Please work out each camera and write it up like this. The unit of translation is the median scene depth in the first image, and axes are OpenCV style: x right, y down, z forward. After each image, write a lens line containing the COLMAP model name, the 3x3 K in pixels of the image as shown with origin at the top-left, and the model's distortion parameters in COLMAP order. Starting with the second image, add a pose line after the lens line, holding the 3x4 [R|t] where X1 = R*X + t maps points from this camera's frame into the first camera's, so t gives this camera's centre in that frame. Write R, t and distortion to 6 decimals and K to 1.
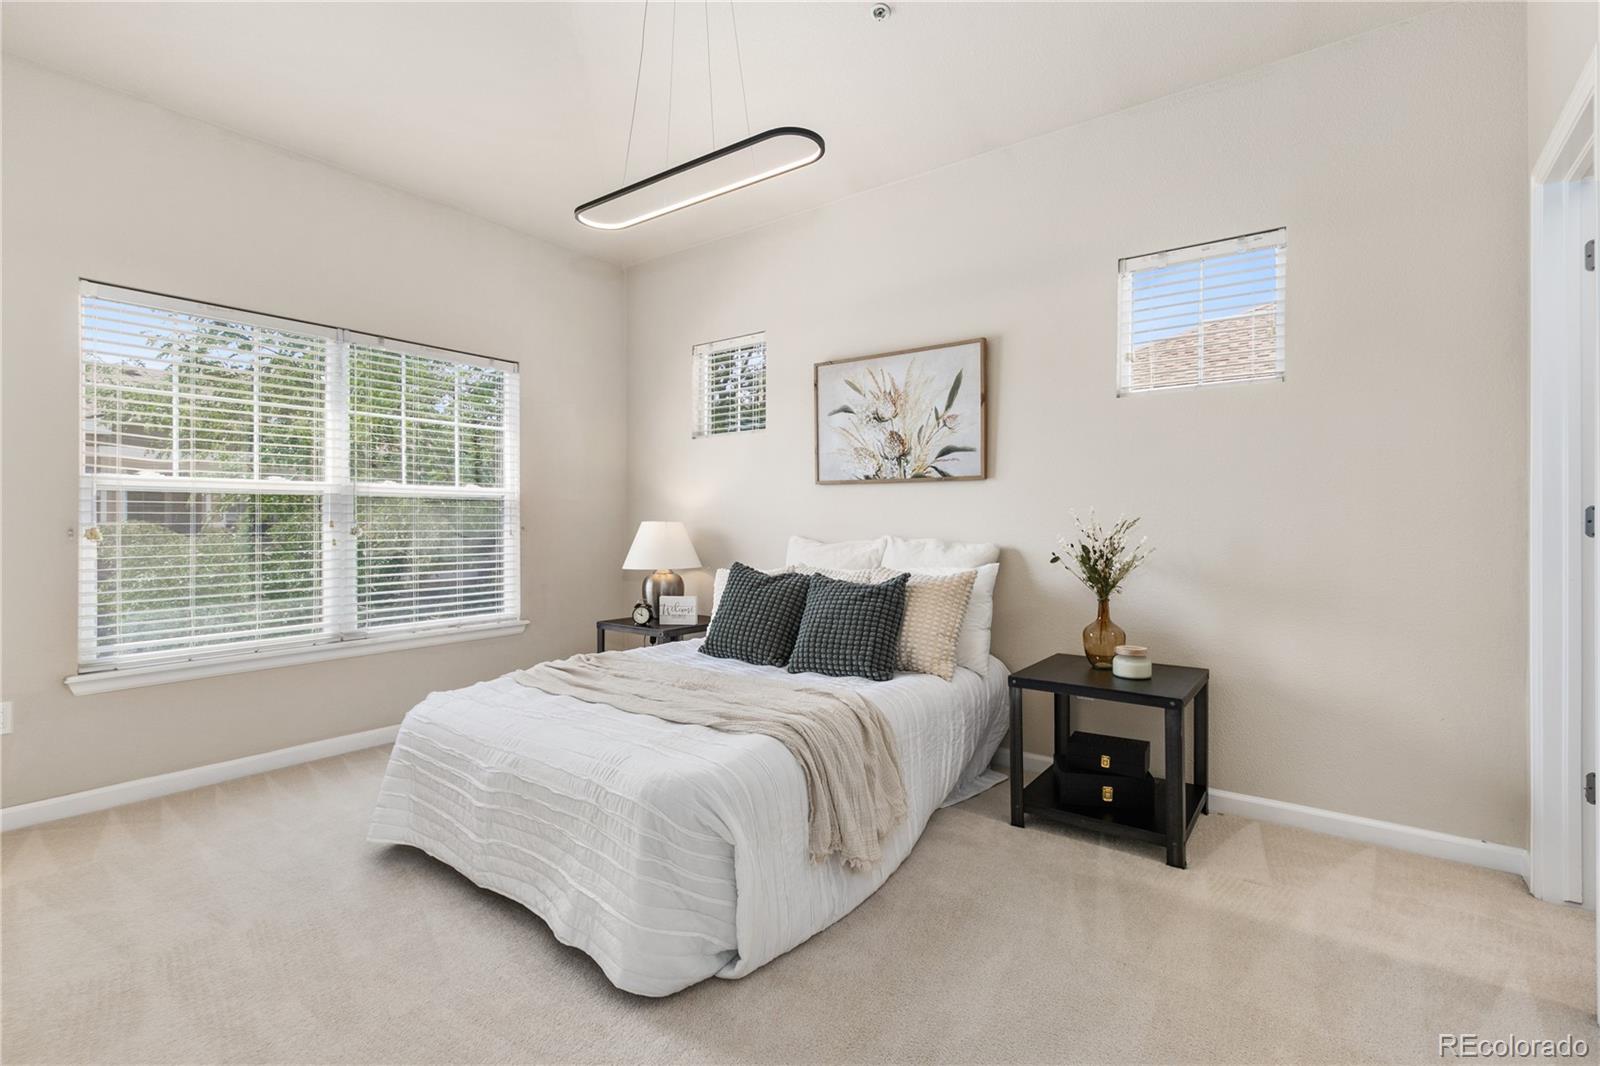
lens RADIAL K [[729.2, 0, 811.3], [0, 729.2, 525.6], [0, 0, 1]] dist [0.007465, -0.001559]
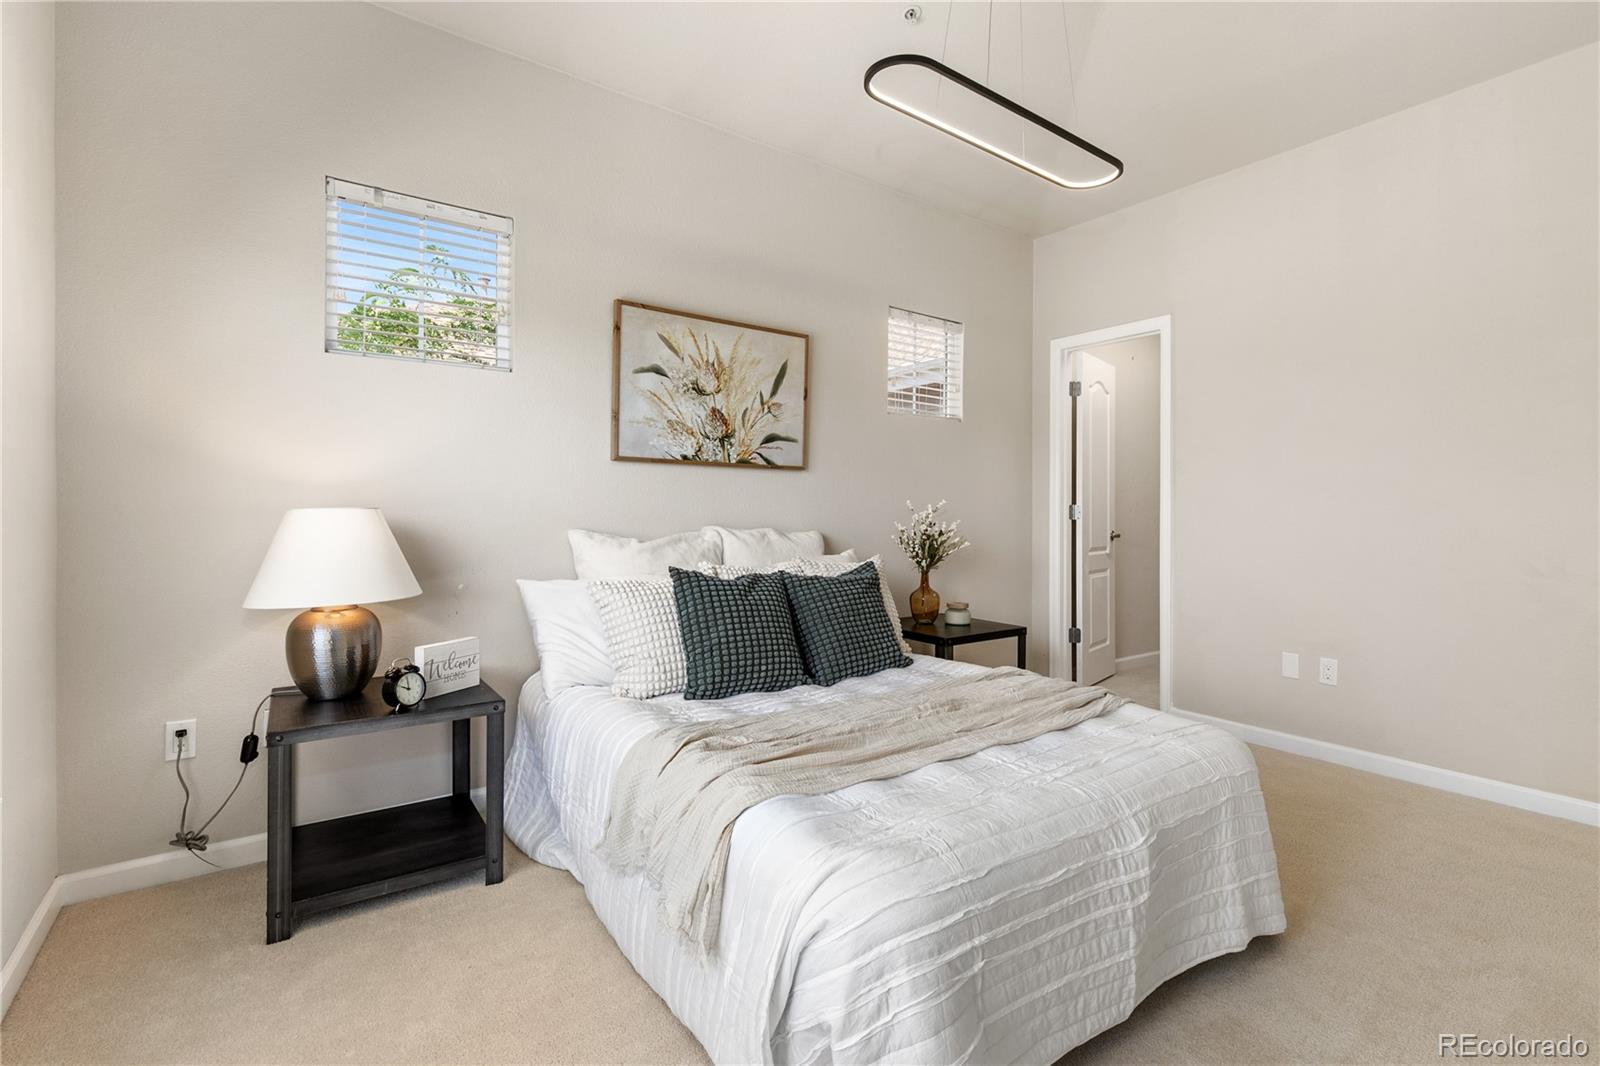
lens RADIAL K [[729.2, 0, 797.6], [0, 729.2, 522.1], [0, 0, 1]] dist [0.007465, -0.001559]
pose [[0.314855, -0.008153, 0.949105, -0.705926], [-0.000106, 0.999963, 0.008626, 0.001358], [-0.949140, -0.002817, 0.314843, 0.632569]]
